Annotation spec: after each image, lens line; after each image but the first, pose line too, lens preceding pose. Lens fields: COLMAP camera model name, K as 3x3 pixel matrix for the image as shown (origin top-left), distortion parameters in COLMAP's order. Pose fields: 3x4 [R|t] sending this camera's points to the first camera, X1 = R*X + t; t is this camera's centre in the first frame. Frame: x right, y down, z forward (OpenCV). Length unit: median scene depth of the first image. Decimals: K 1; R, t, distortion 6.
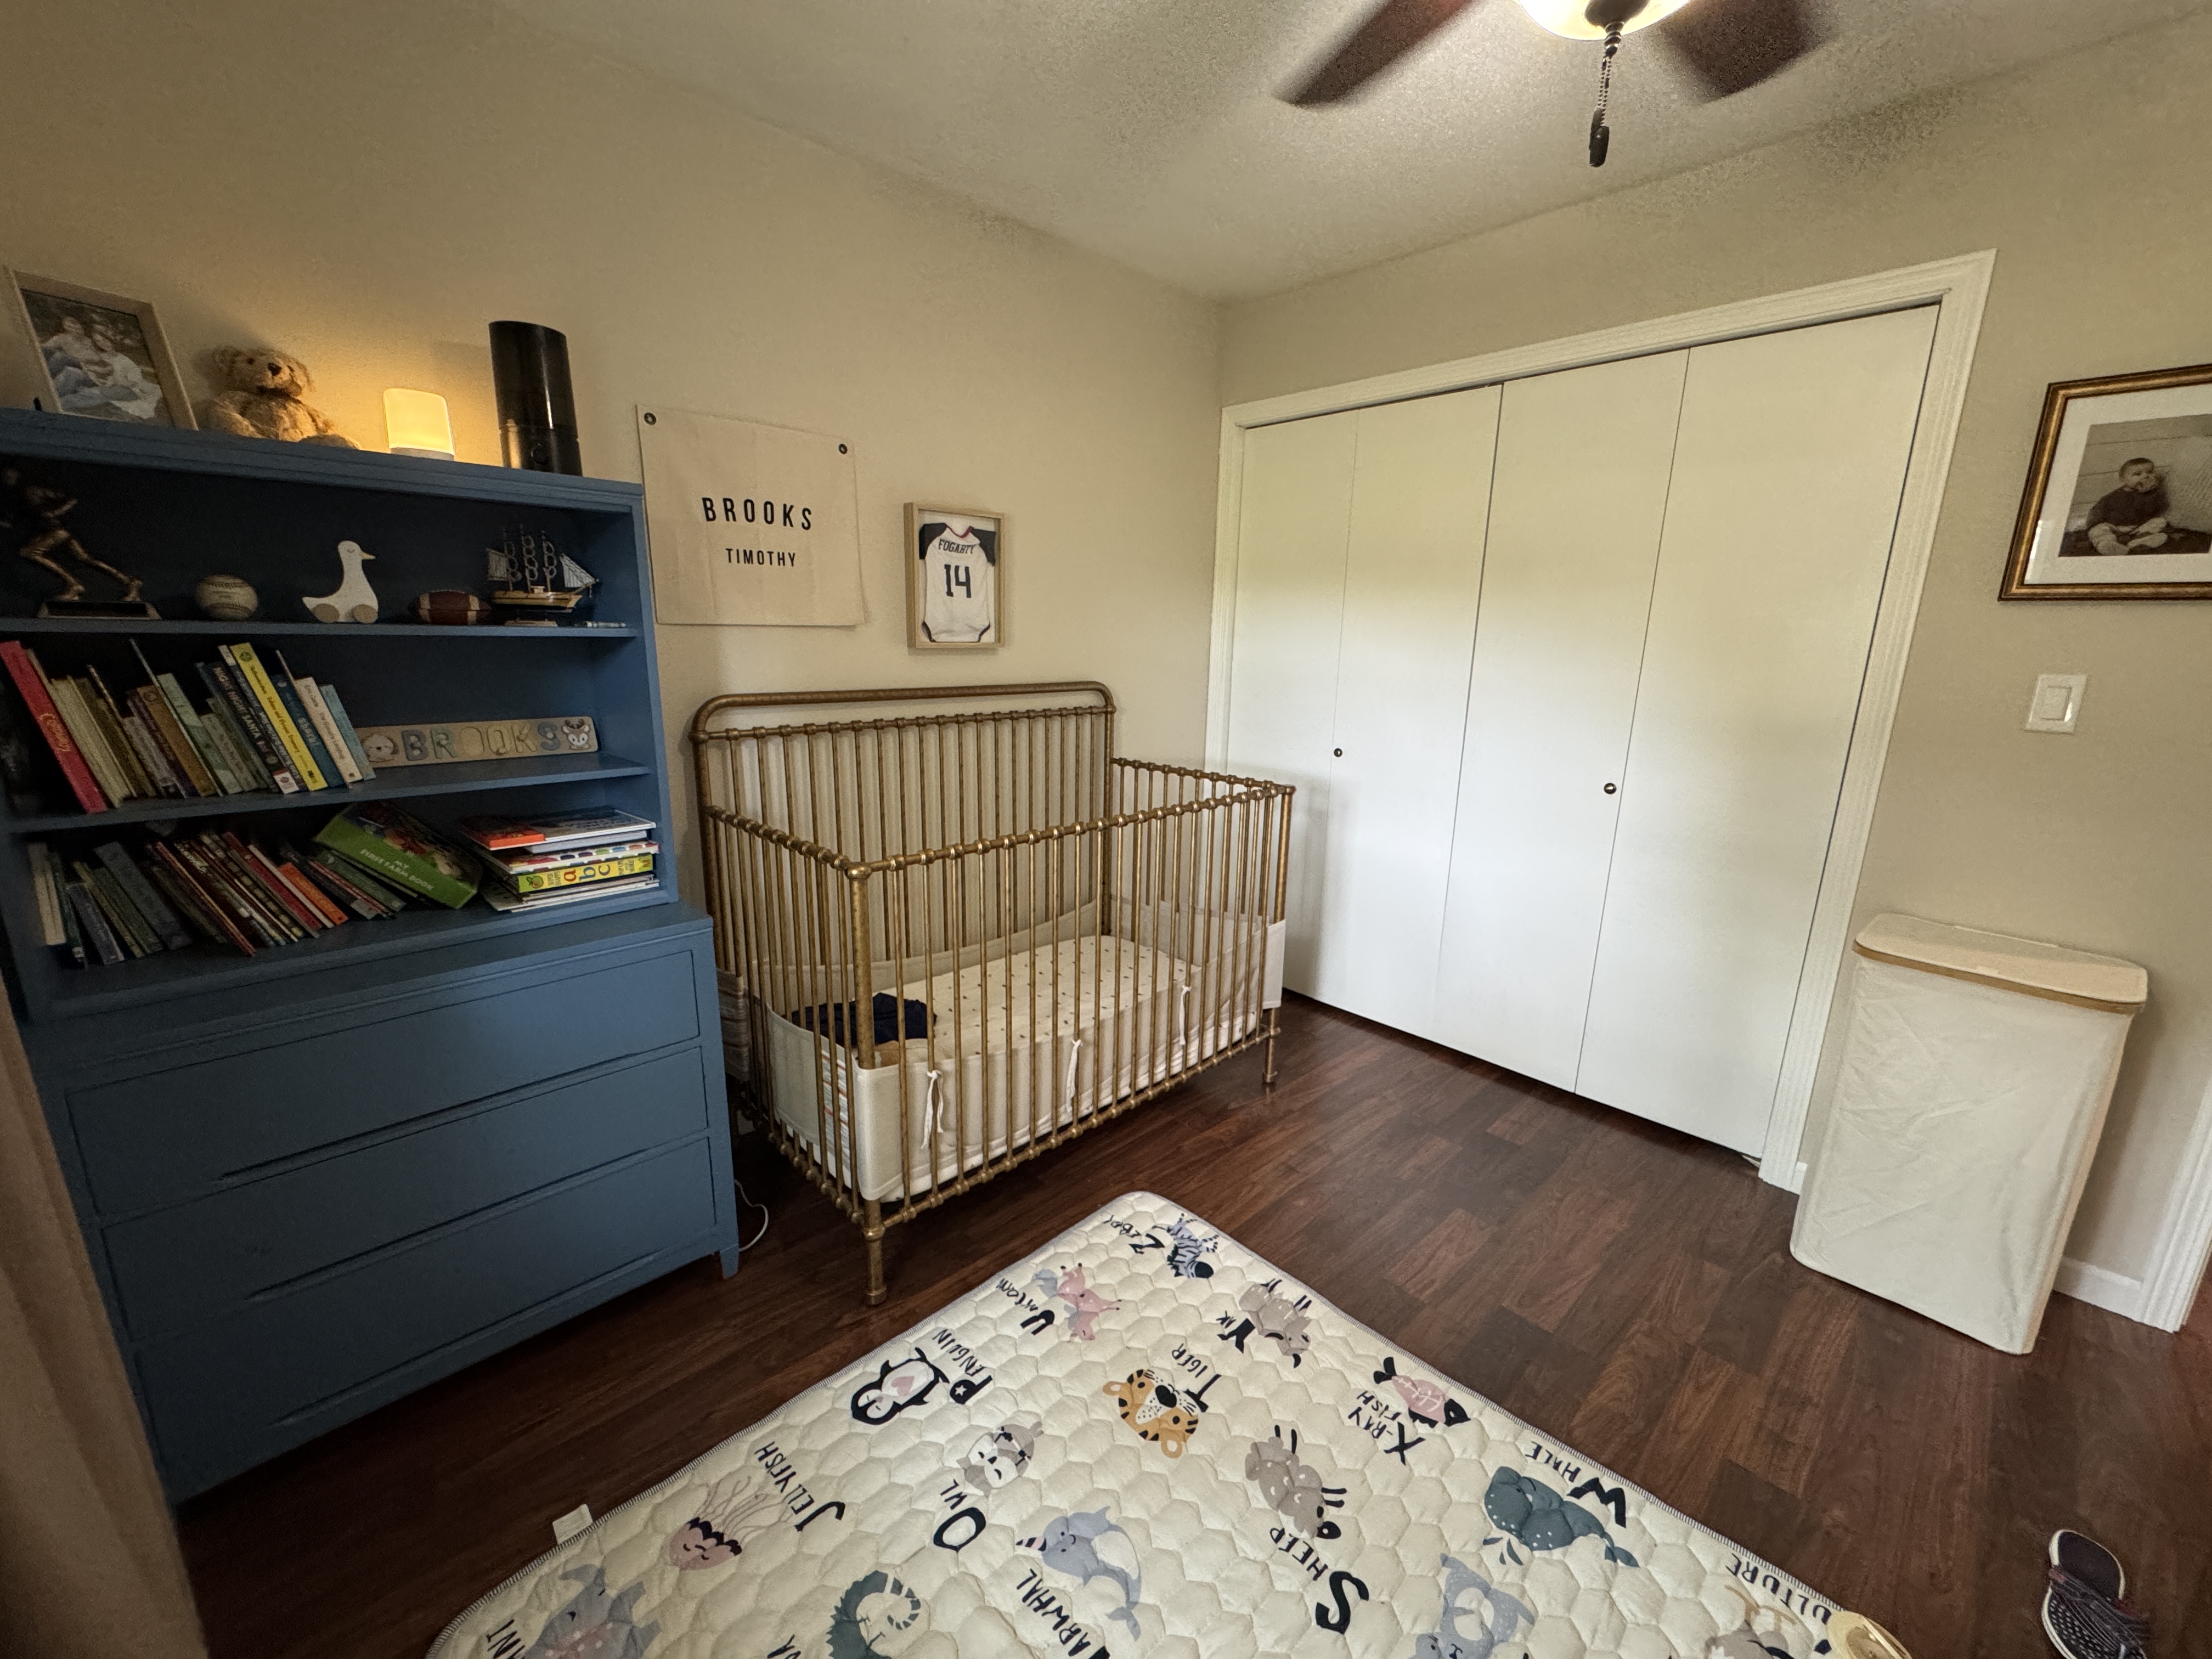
lens RADIAL K [[884.1, 0, 1106.3], [0, 884.1, 827.8], [0, 0, 1]] dist [-0.004957, 0.000571]
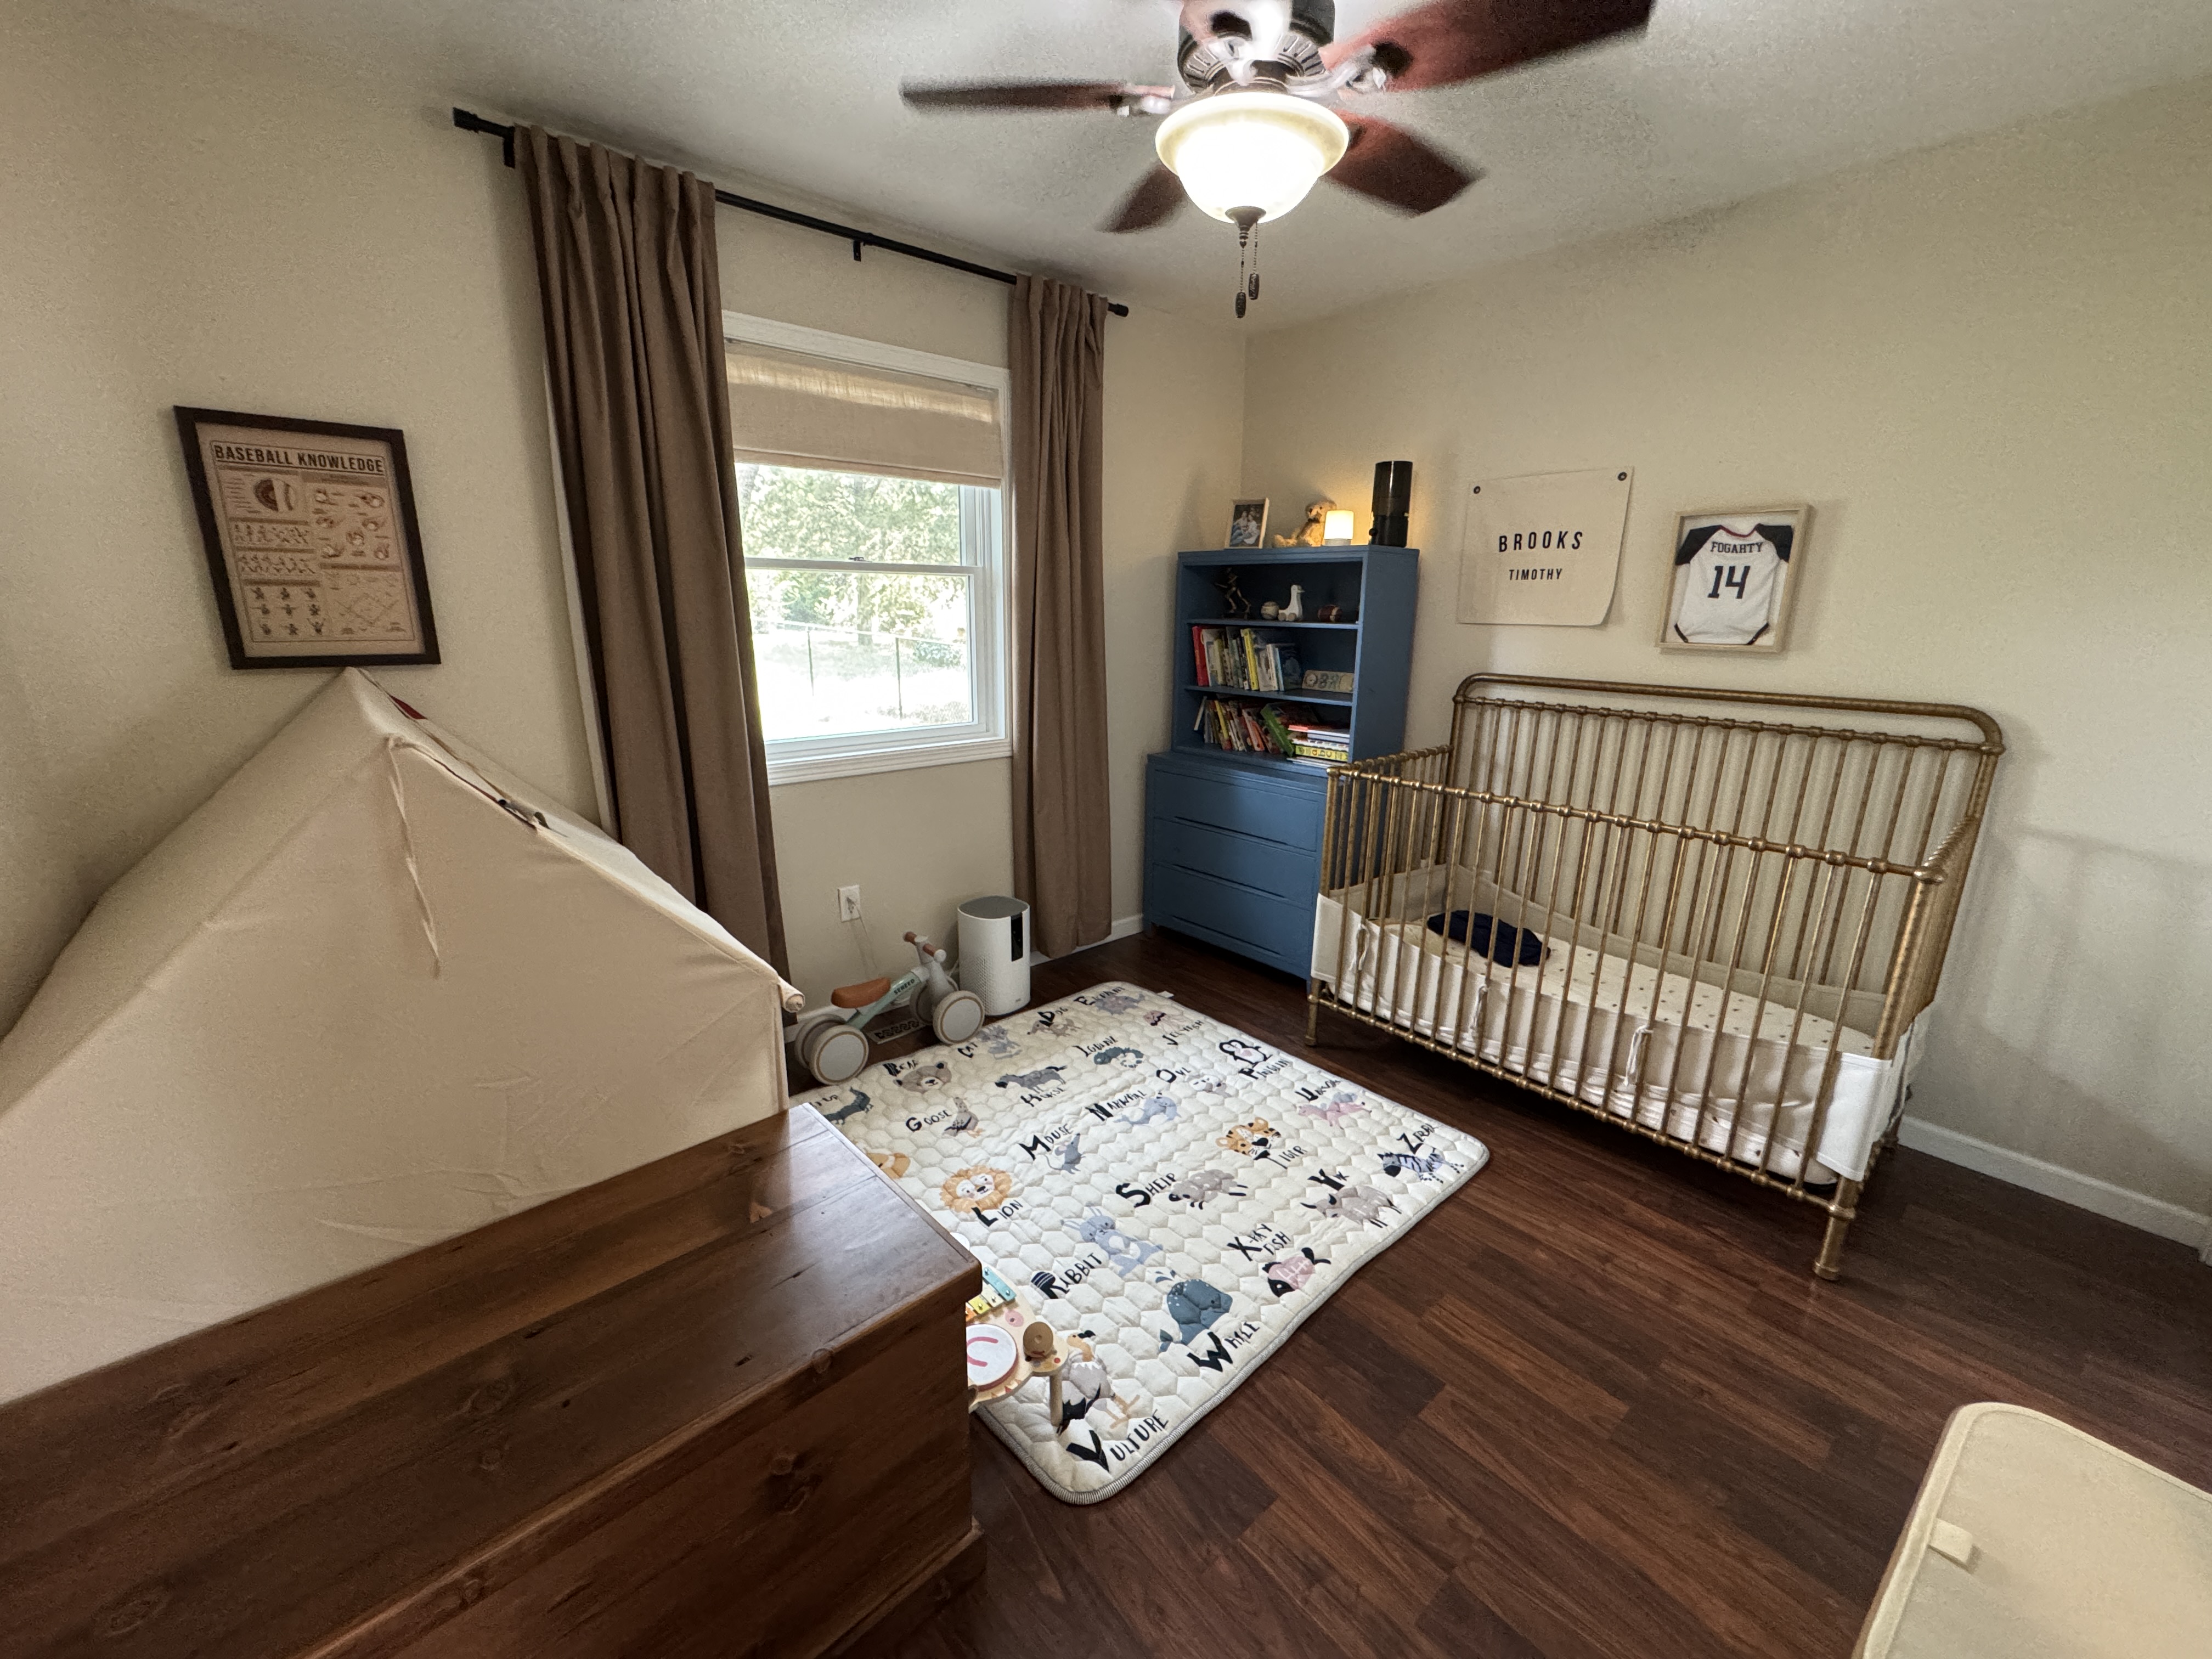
lens RADIAL K [[884.1, 0, 1104.2], [0, 884.1, 836.7], [0, 0, 1]] dist [-0.004957, 0.000571]
pose [[-0.052062, 0.232570, -0.971185, 1.086546], [-0.236168, 0.942051, 0.238254, -0.100132], [0.970317, 0.241767, 0.005880, 0.475046]]
